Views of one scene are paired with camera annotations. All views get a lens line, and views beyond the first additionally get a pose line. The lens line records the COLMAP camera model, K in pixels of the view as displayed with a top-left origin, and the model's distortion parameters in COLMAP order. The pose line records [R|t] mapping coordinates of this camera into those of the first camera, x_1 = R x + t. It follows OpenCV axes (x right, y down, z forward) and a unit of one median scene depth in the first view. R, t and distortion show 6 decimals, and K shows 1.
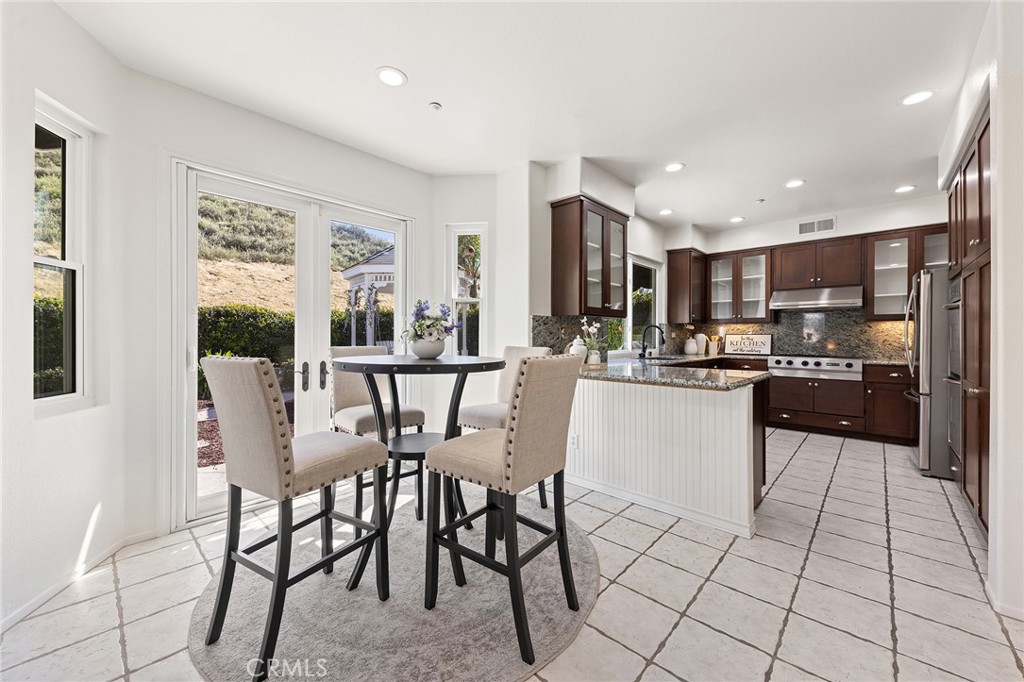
lens RADIAL K [[389.4, 0, 508.5], [0, 389.4, 334.9], [0, 0, 1]] dist [0.005966, -0.001271]
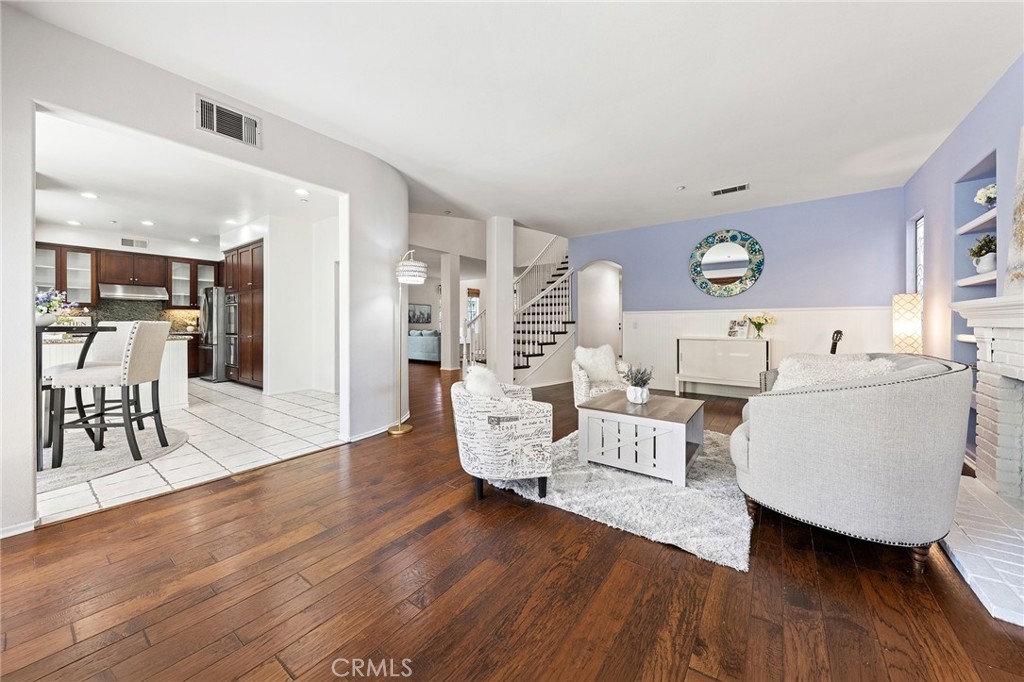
lens RADIAL K [[376.5, 0, 497.1], [0, 376.5, 324.2], [0, 0, 1]] dist [0.008263, -0.001545]
pose [[-0.068477, -0.003329, 0.997647, -0.810082], [-0.003512, 0.999989, 0.003096, 0.019456], [-0.997647, -0.003291, -0.068488, -0.289748]]
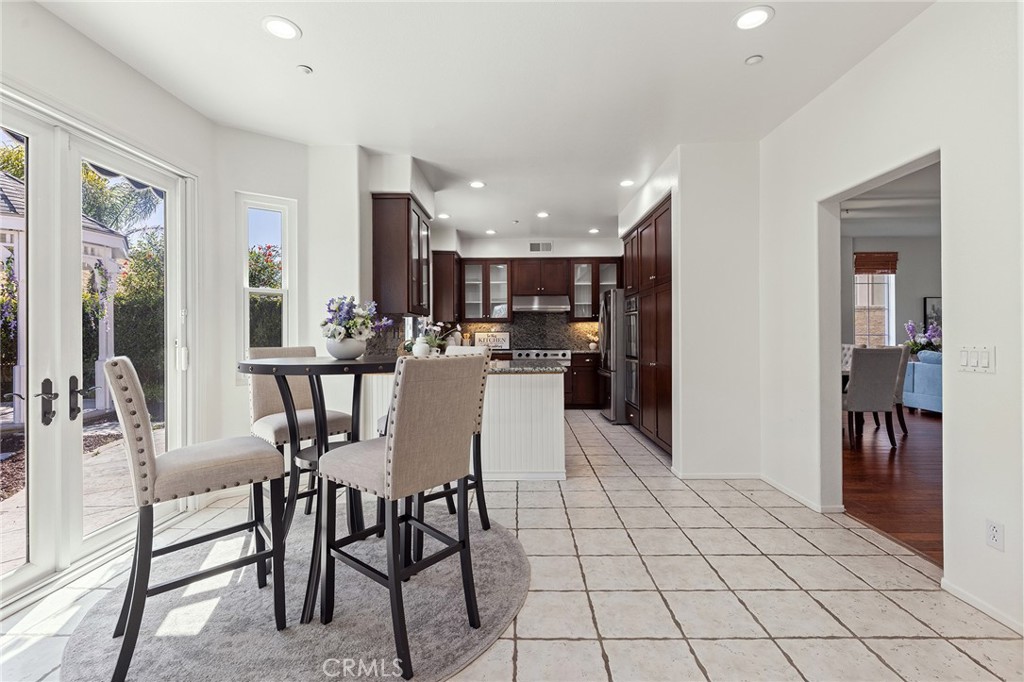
lens RADIAL K [[449.2, 0, 514.6], [0, 449.2, 333.1], [0, 0, 1]] dist [-0.002341, -0.000570]
pose [[0.742015, -0.005140, 0.670363, -0.286370], [0.005451, 0.999984, 0.001635, -0.000268], [-0.670361, 0.002441, 0.742031, -0.026983]]
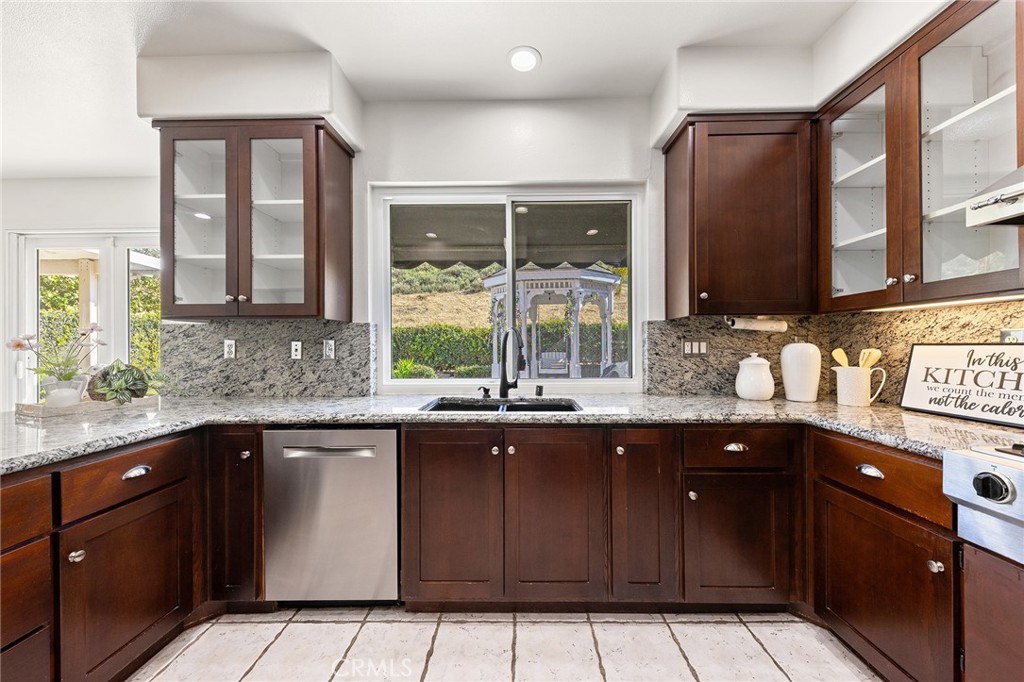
lens RADIAL K [[362.6, 0, 511.6], [0, 362.6, 343.9], [0, 0, 1]] dist [0.001019, -0.001665]
pose [[0.674035, -0.011779, -0.738605, 0.731791], [0.009365, 0.999929, -0.007400, -0.003363], [0.738640, -0.001929, 0.674098, 0.776300]]
